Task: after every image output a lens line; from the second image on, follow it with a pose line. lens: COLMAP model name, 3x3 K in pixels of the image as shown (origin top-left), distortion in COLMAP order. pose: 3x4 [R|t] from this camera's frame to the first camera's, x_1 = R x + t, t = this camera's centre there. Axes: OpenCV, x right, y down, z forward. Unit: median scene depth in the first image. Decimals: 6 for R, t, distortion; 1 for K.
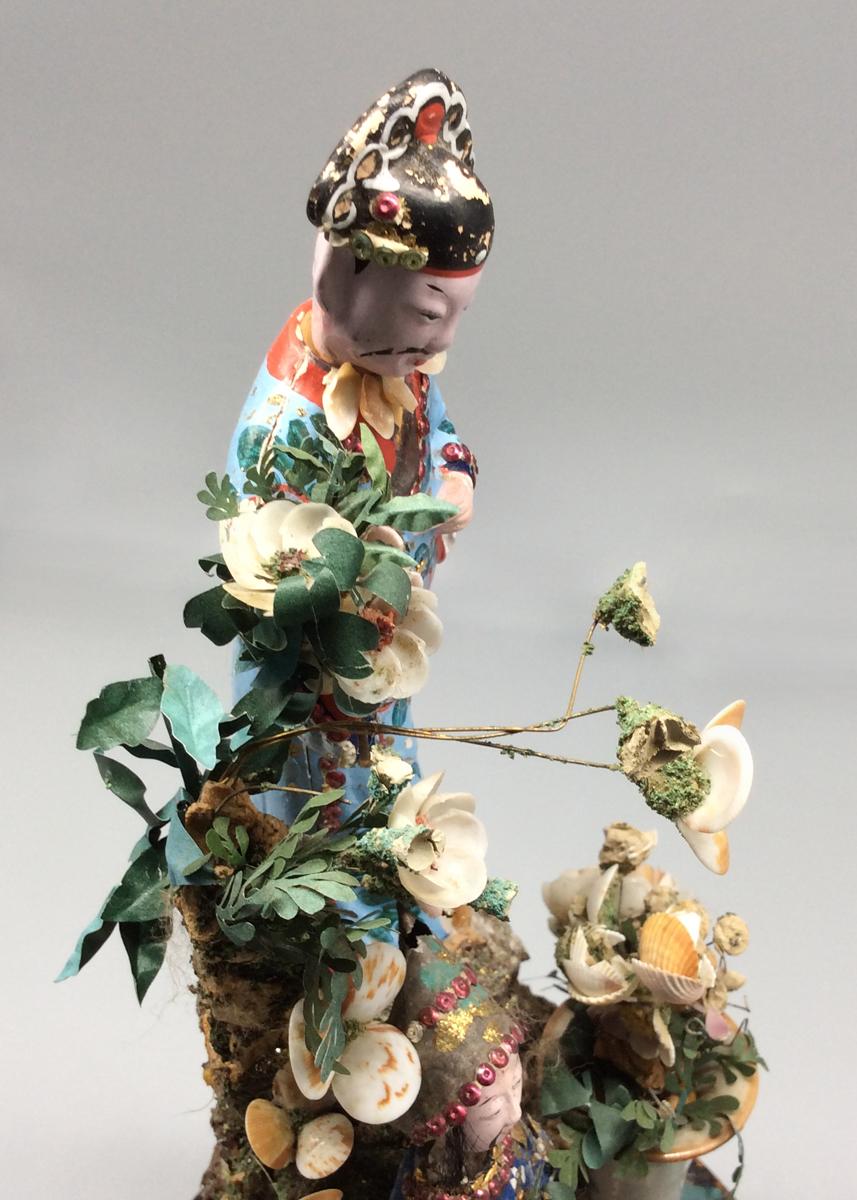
lens RADIAL K [[1323.9, 0, 392.0], [0, 1323.9, 693.6], [0, 0, 1]] dist [0.003977, 0.199814]
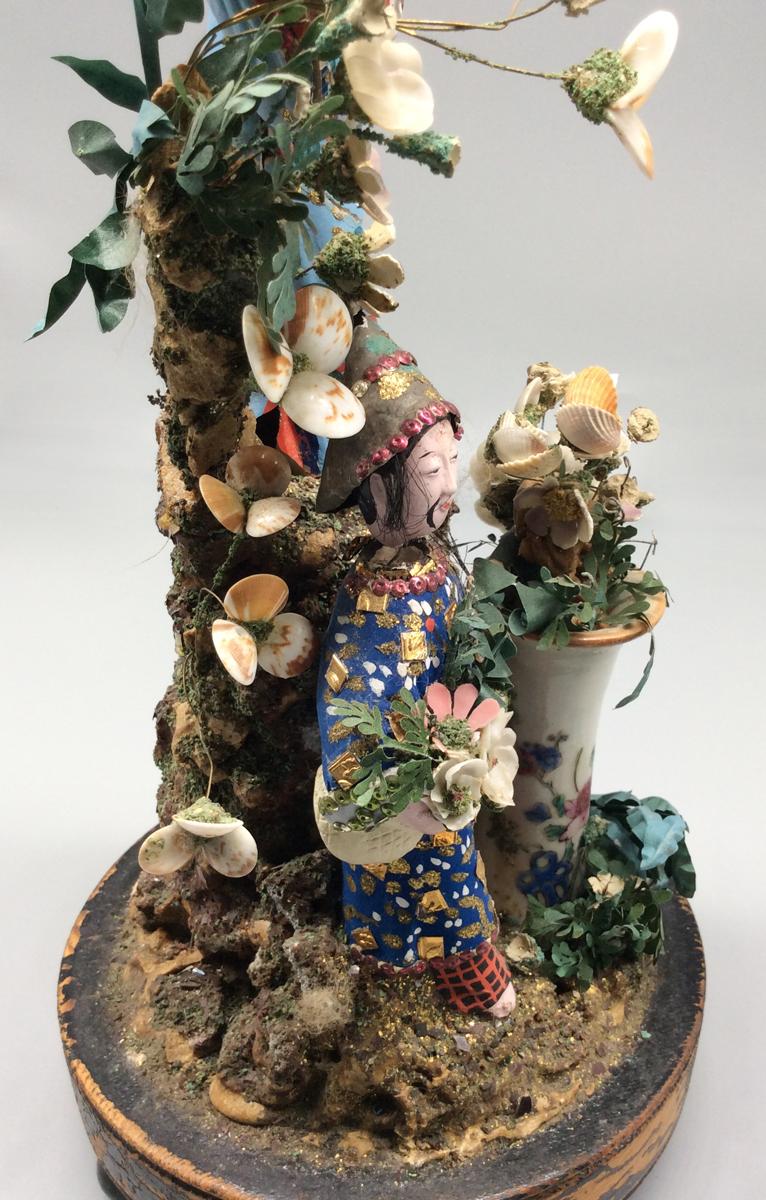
lens RADIAL K [[1118.1, 0, 365.7], [0, 1118.1, 598.7], [0, 0, 1]] dist [0.012871, 0.003775]
pose [[0.999319, 0.015884, 0.033299, -0.005287], [-0.012761, 0.995680, -0.091969, 0.484466], [-0.034616, 0.091481, 0.995205, 0.108687]]
